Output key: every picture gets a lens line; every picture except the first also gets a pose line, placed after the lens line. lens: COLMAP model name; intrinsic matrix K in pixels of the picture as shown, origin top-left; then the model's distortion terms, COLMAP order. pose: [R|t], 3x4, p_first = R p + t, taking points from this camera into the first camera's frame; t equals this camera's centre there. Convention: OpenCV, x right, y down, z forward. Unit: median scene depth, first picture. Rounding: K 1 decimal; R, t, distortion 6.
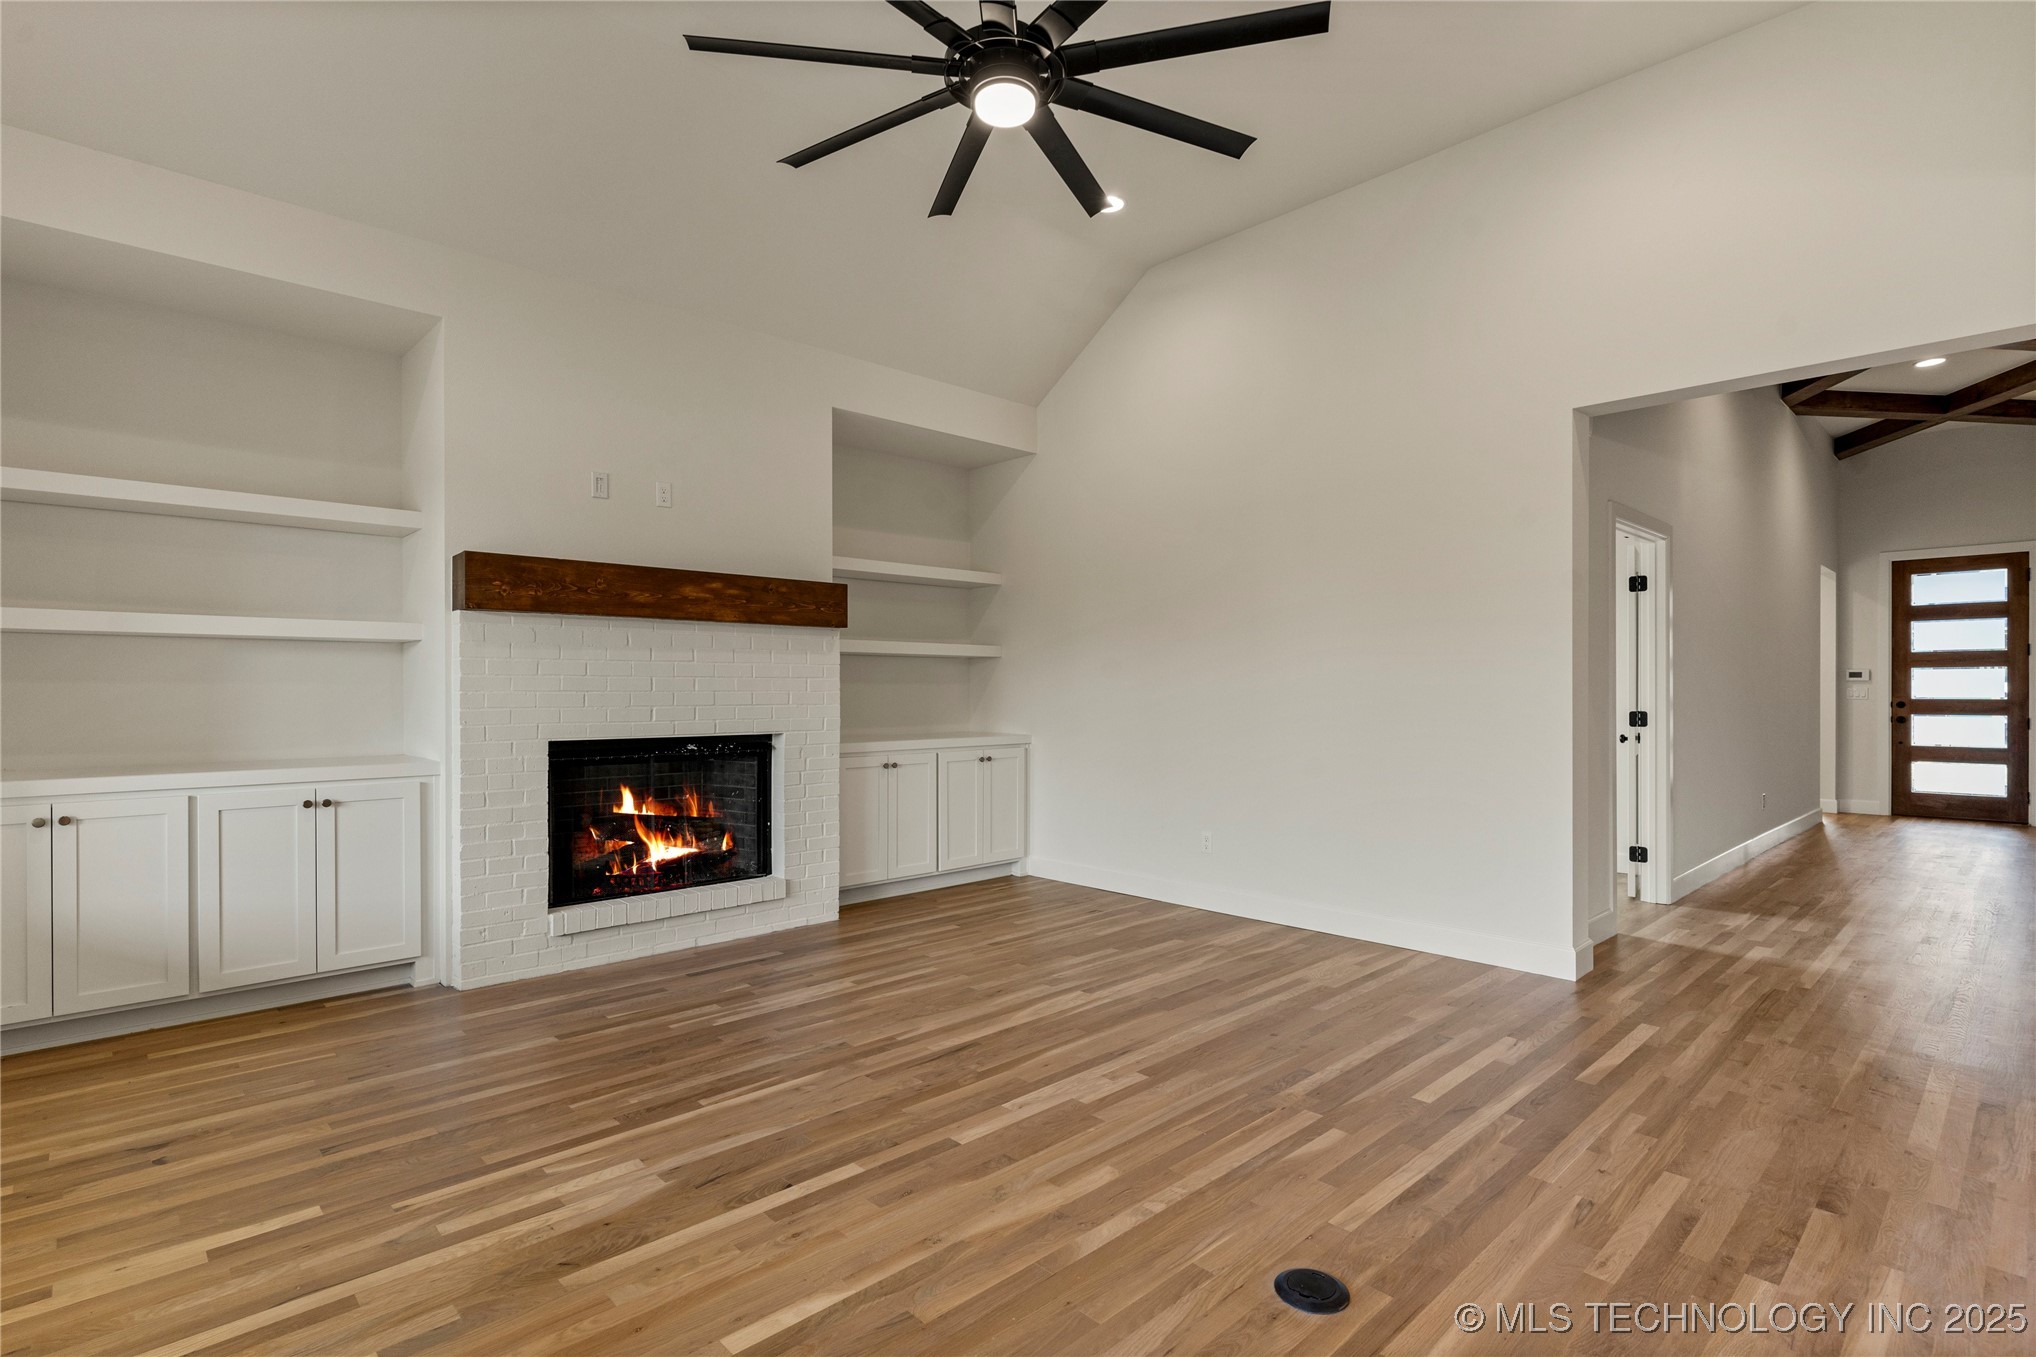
lens RADIAL K [[983.1, 0, 1014.6], [0, 983.1, 692.0], [0, 0, 1]] dist [0.000402, 0.000774]
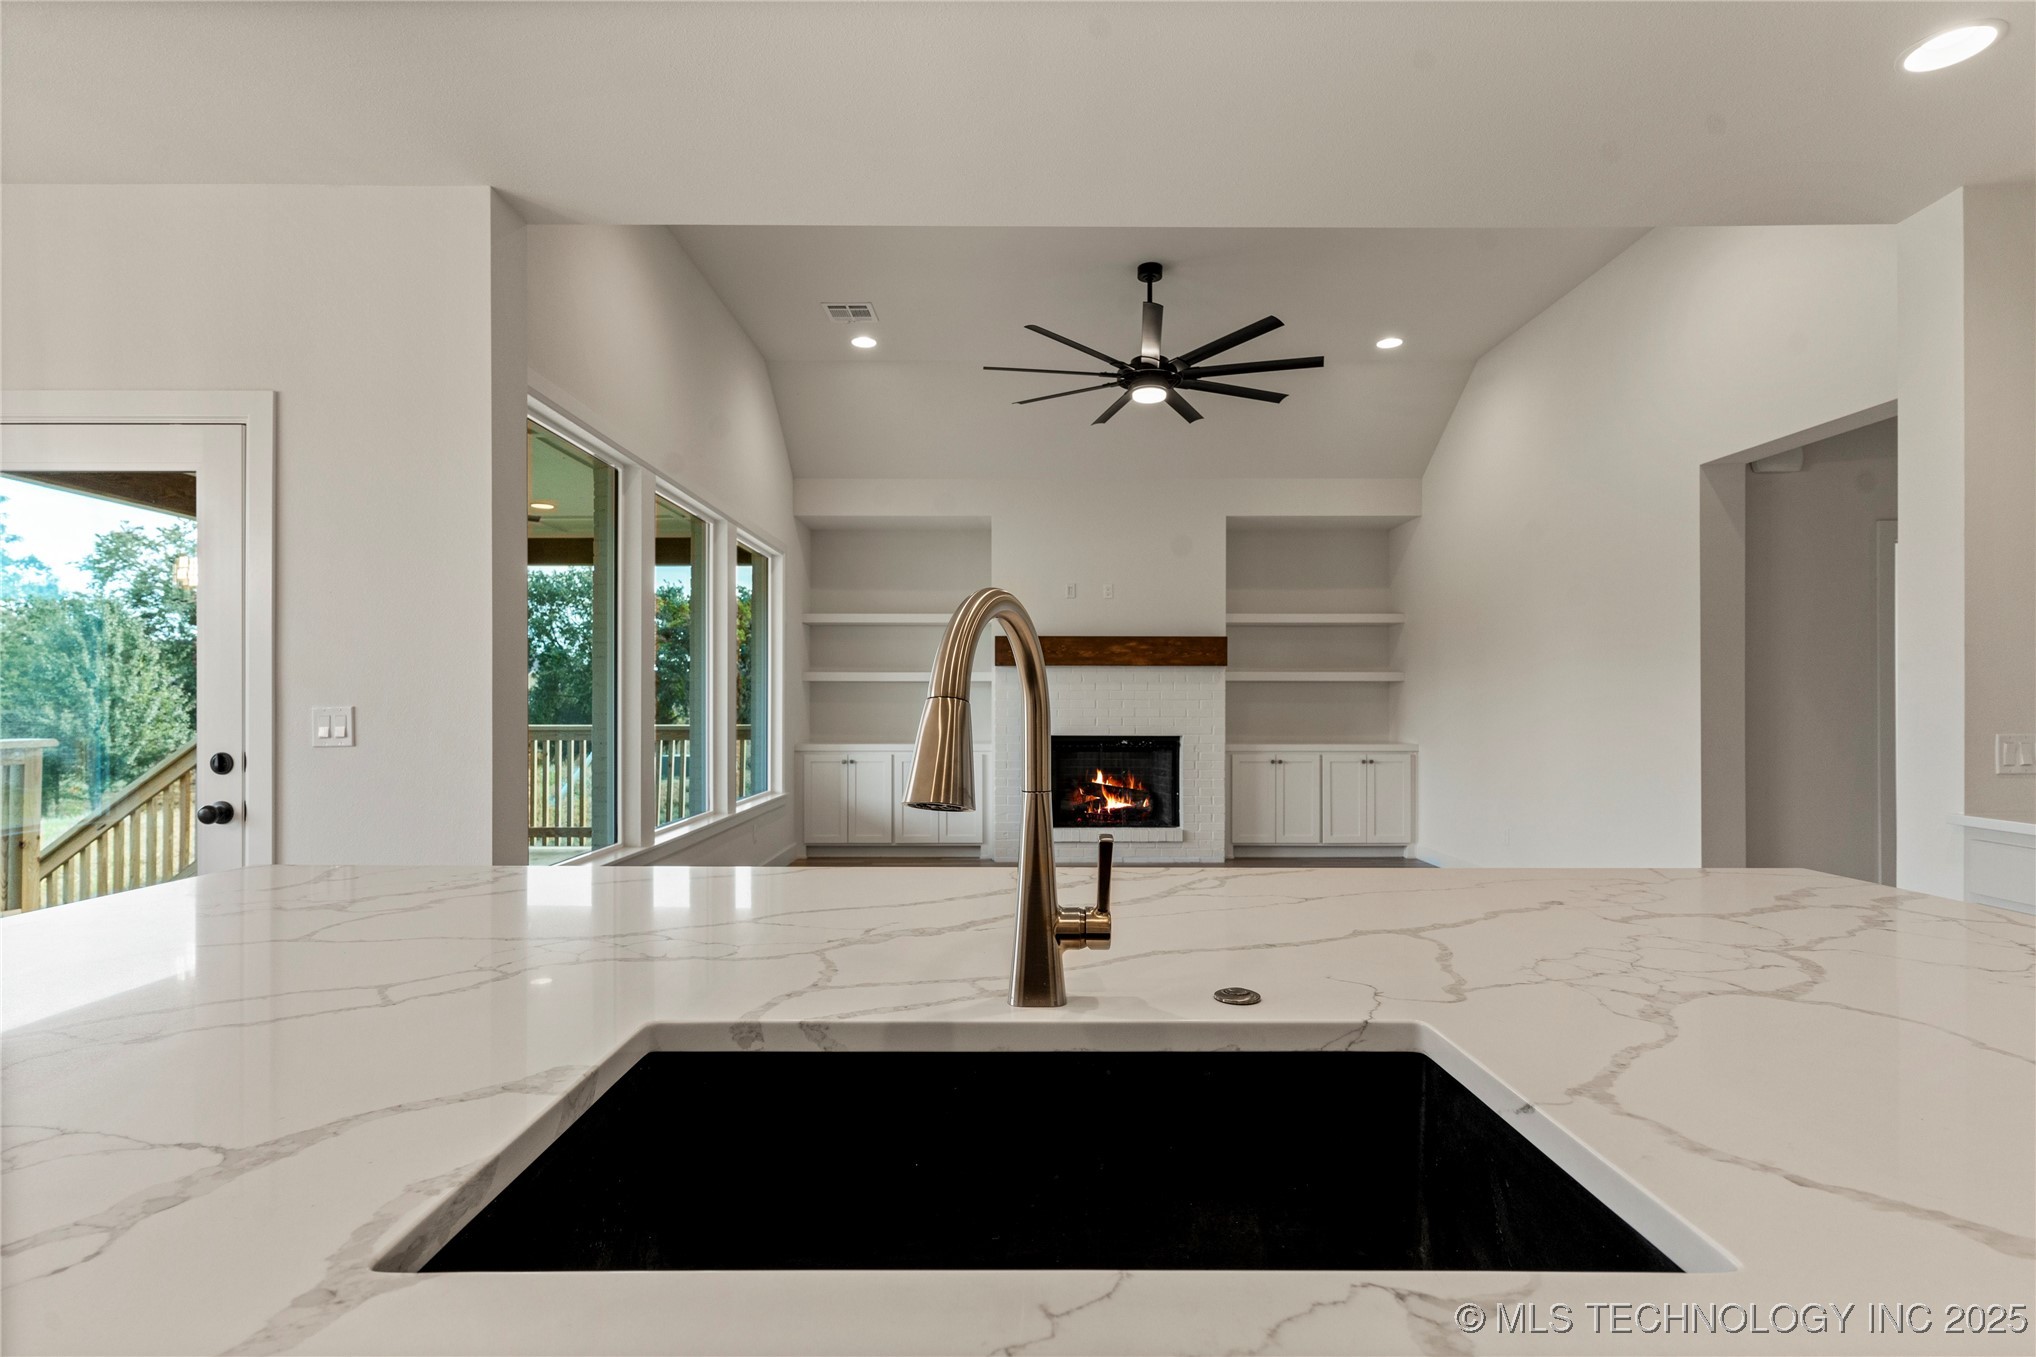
lens RADIAL K [[974.7, 0, 1011.2], [0, 974.7, 700.6], [0, 0, 1]] dist [0.001316, 0.000286]
pose [[0.726730, -0.000975, -0.686922, 0.724619], [-0.002839, 0.999986, -0.004424, -0.006318], [0.686917, 0.005165, 0.726717, -0.351388]]
